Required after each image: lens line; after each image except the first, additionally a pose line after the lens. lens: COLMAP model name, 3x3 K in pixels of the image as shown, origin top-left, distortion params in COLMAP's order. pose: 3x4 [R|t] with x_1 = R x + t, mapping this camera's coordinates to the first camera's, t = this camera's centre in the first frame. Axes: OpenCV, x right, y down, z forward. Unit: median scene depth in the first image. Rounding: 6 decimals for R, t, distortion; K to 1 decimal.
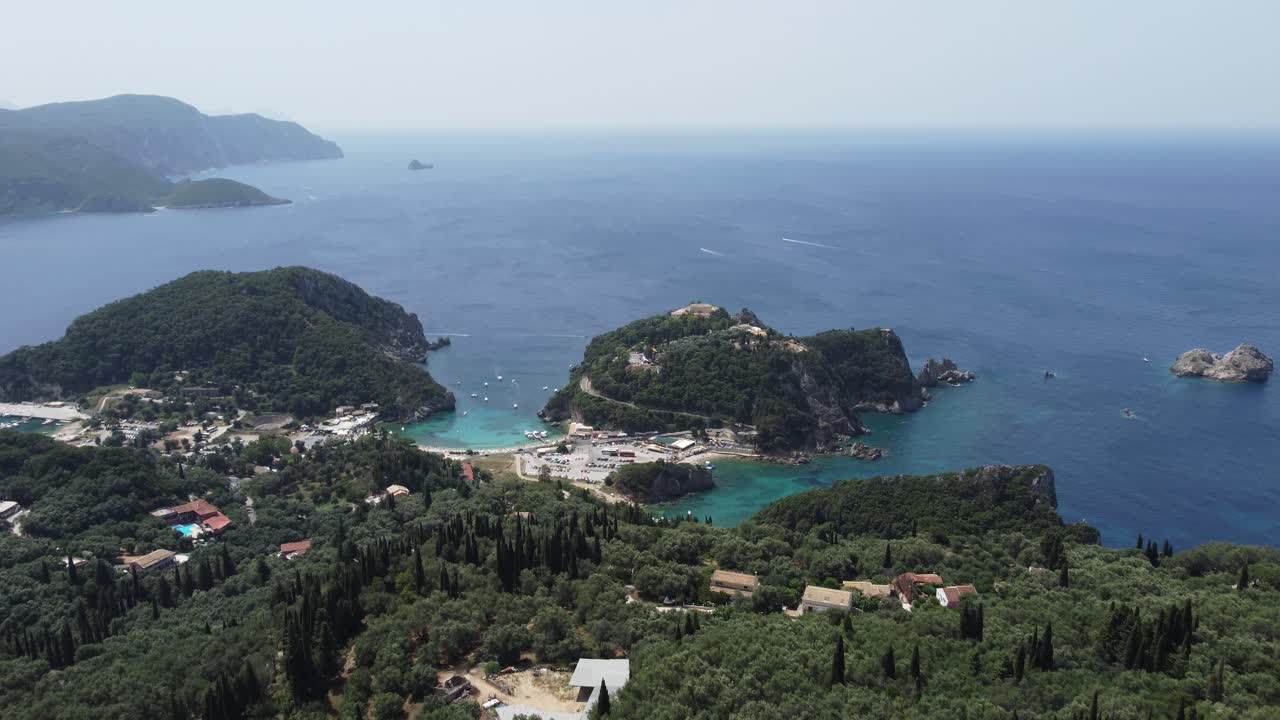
lens RADIAL K [[1000.3, 0, 640.0], [0, 1000.3, 360.0], [0, 0, 1]] dist [-0.006349, -0.004734]
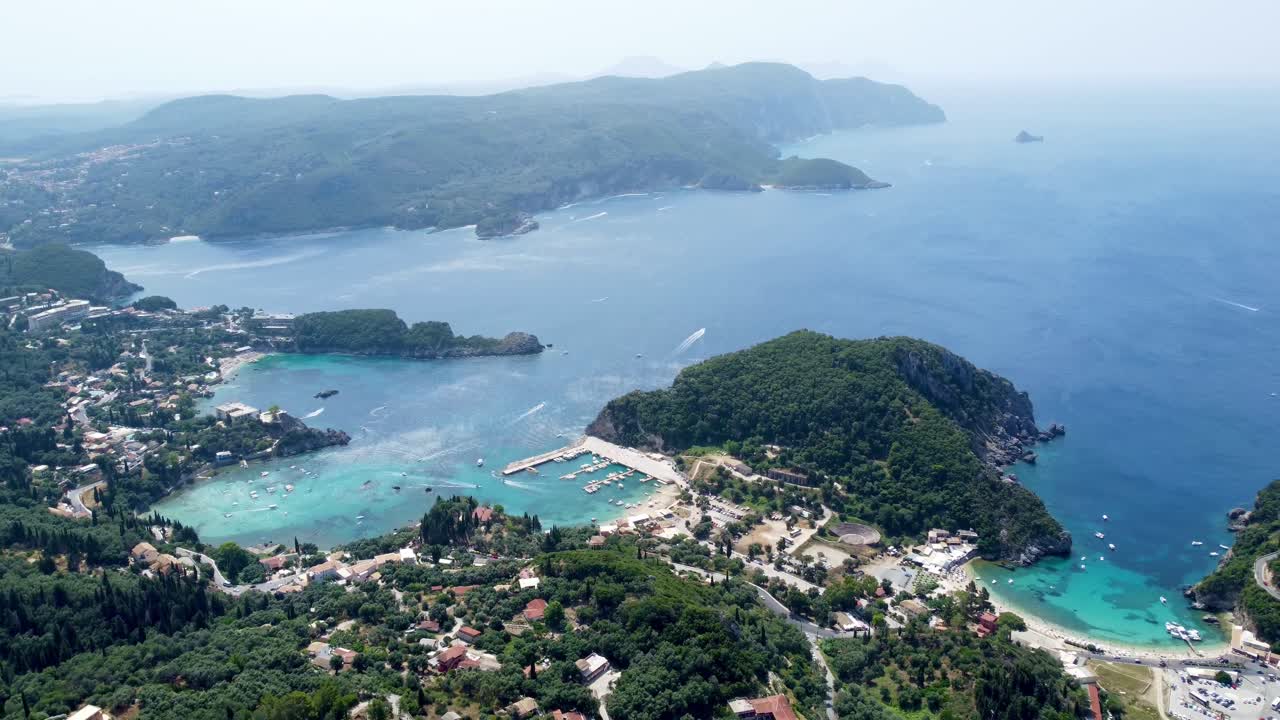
lens RADIAL K [[1000.3, 0, 640.0], [0, 1000.3, 360.0], [0, 0, 1]] dist [-0.006349, -0.004734]
pose [[0.844042, 0.143081, -0.516838, -0.082857], [-0.115063, 0.989623, 0.086059, -0.140968], [0.523788, -0.013168, 0.851747, 0.116600]]
